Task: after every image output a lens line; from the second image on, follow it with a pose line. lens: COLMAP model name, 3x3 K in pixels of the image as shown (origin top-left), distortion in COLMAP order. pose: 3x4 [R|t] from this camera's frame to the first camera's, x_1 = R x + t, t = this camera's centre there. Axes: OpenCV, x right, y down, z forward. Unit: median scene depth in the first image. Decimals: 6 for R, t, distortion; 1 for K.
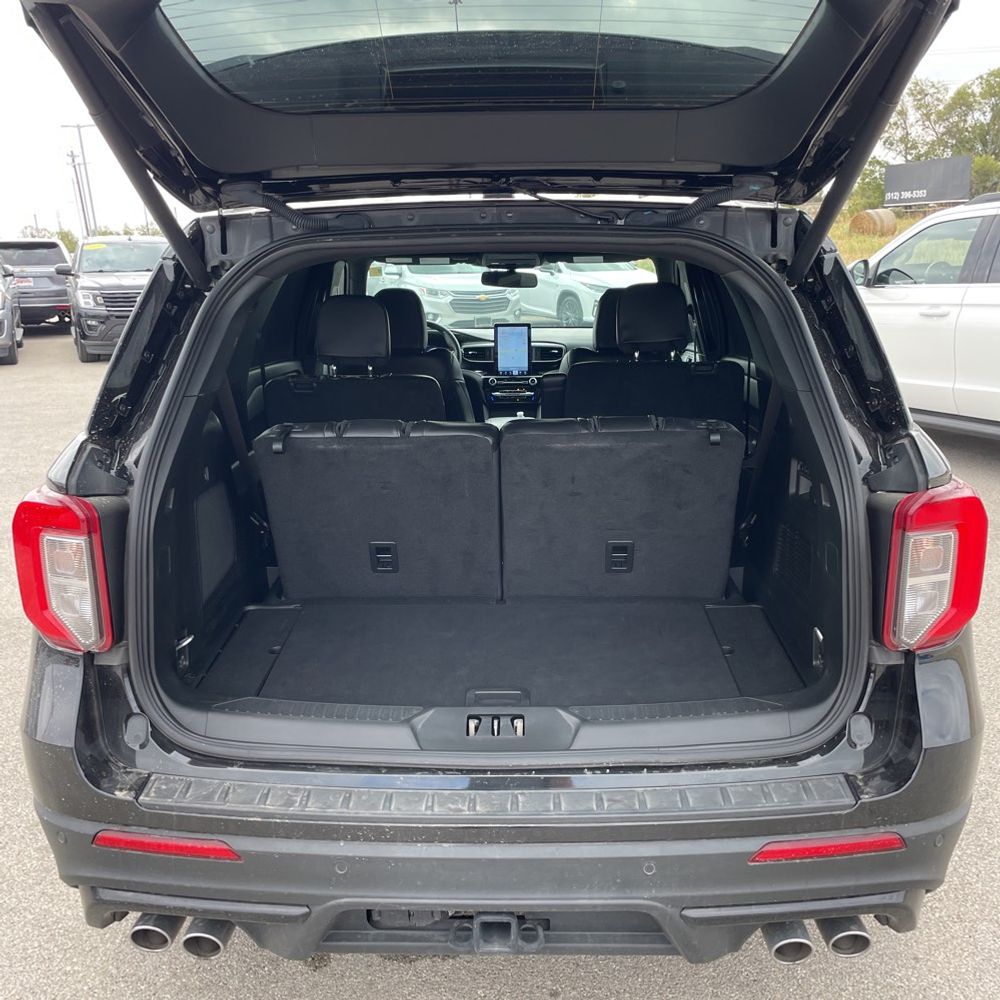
lens RADIAL K [[1001.6, 0, 504.9], [0, 1001.6, 495.6], [0, 0, 1]] dist [0.097664, -0.126933]
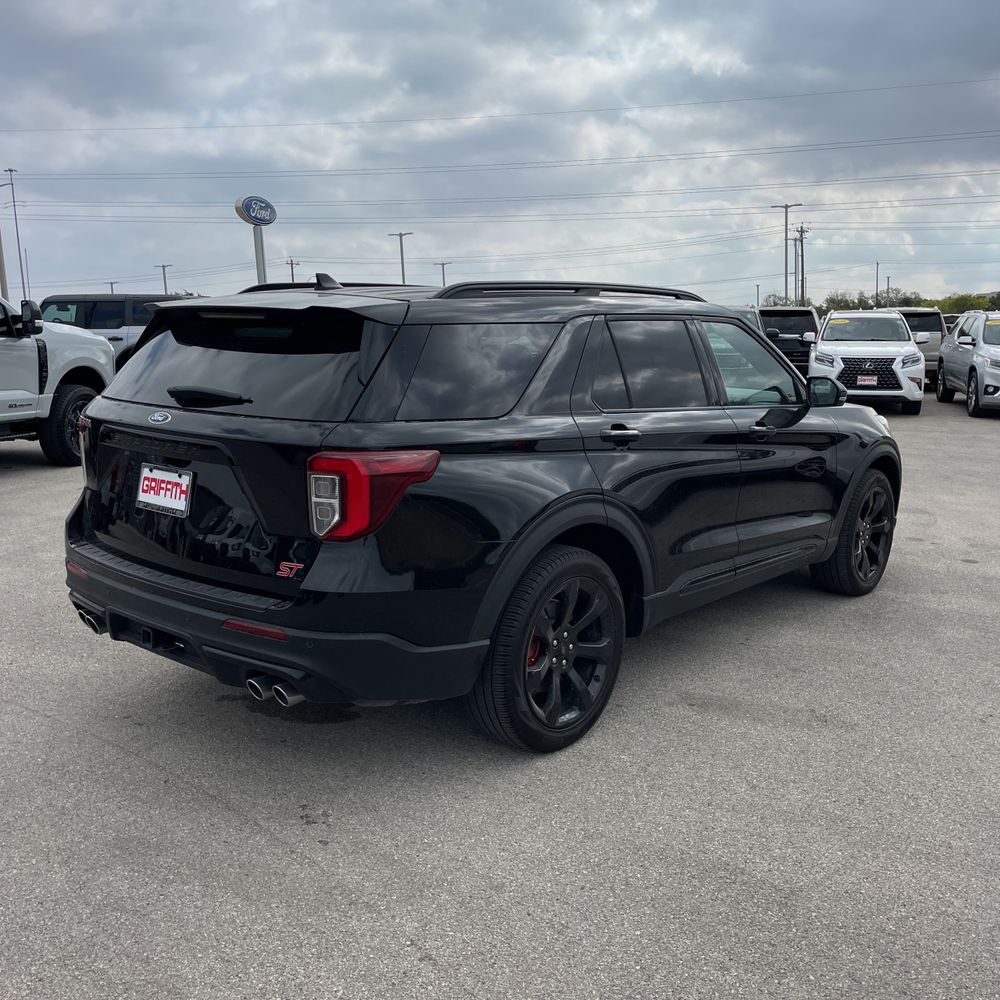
lens RADIAL K [[1004.1, 0, 504.7], [0, 1004.1, 489.5], [0, 0, 1]] dist [0.099832, -0.134404]
pose [[0.778462, 0.125976, -0.614921, 0.627409], [-0.168447, 0.985646, -0.011322, 0.010524], [0.604668, 0.112396, 0.788508, -0.085396]]
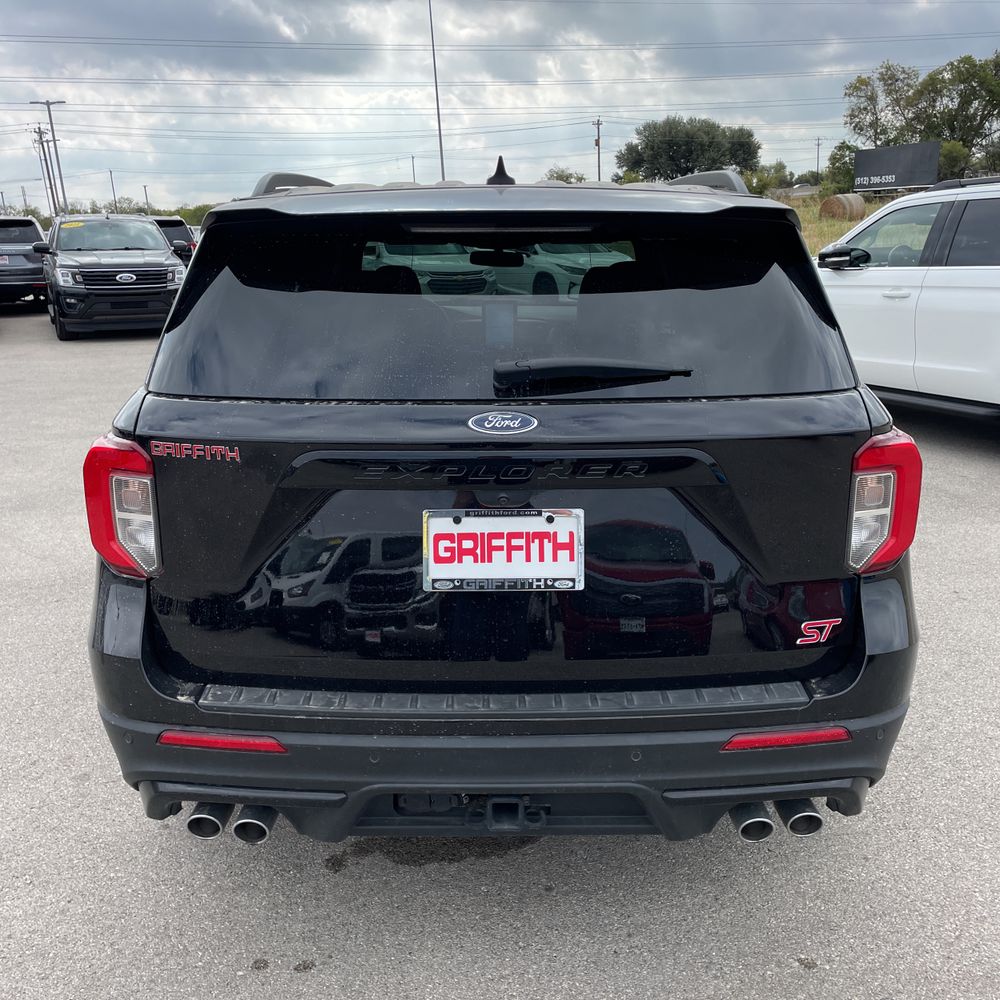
lens RADIAL K [[1004.1, 0, 504.7], [0, 1004.1, 489.5], [0, 0, 1]] dist [0.099832, -0.134404]
pose [[0.999622, 0.000115, 0.027497, -0.014950], [-0.000409, 0.999943, 0.010676, 0.015239], [-0.027494, -0.010683, 0.999565, -0.059730]]
